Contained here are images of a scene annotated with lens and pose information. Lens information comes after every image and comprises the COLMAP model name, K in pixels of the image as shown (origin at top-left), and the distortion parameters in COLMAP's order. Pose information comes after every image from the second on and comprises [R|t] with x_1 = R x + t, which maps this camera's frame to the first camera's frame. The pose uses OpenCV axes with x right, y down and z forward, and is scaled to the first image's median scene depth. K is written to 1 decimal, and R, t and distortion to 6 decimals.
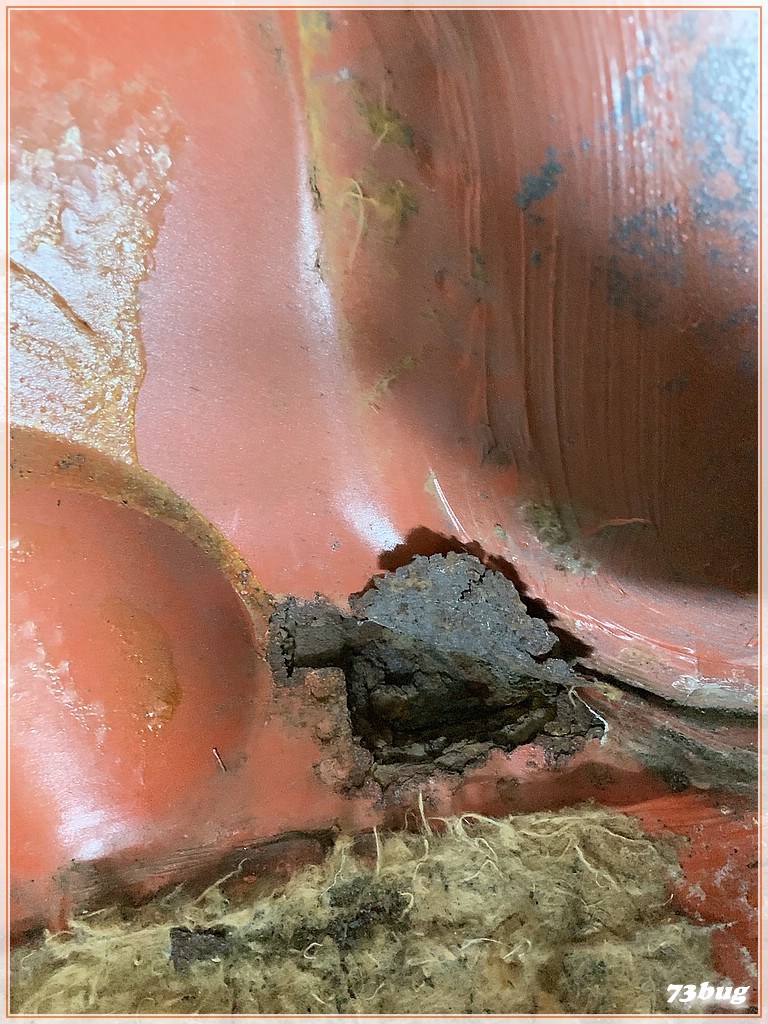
lens RADIAL K [[776.2, 0, 393.8], [0, 776.2, 510.6], [0, 0, 1]] dist [-0.062571, 0.005015]
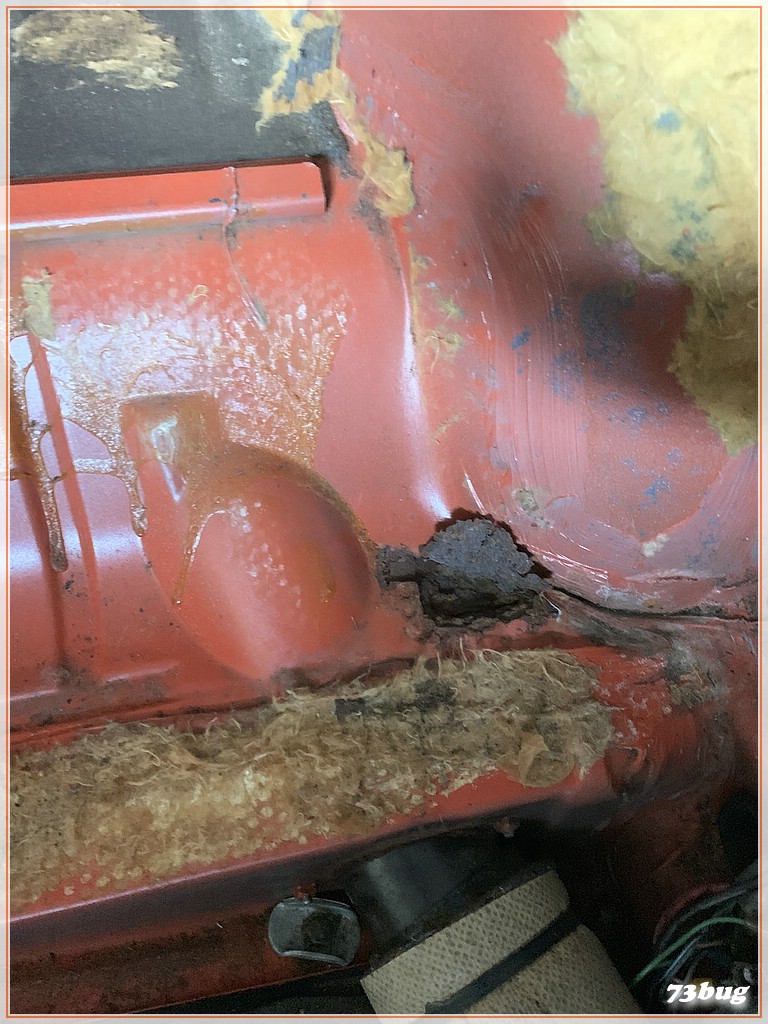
lens RADIAL K [[776.2, 0, 375.7], [0, 776.2, 515.5], [0, 0, 1]] dist [-0.062571, 0.005015]
pose [[0.999643, 0.015051, -0.022063, -0.142423], [-0.016704, 0.996908, -0.076785, 0.215030], [0.020840, 0.077126, 0.996804, -0.970552]]
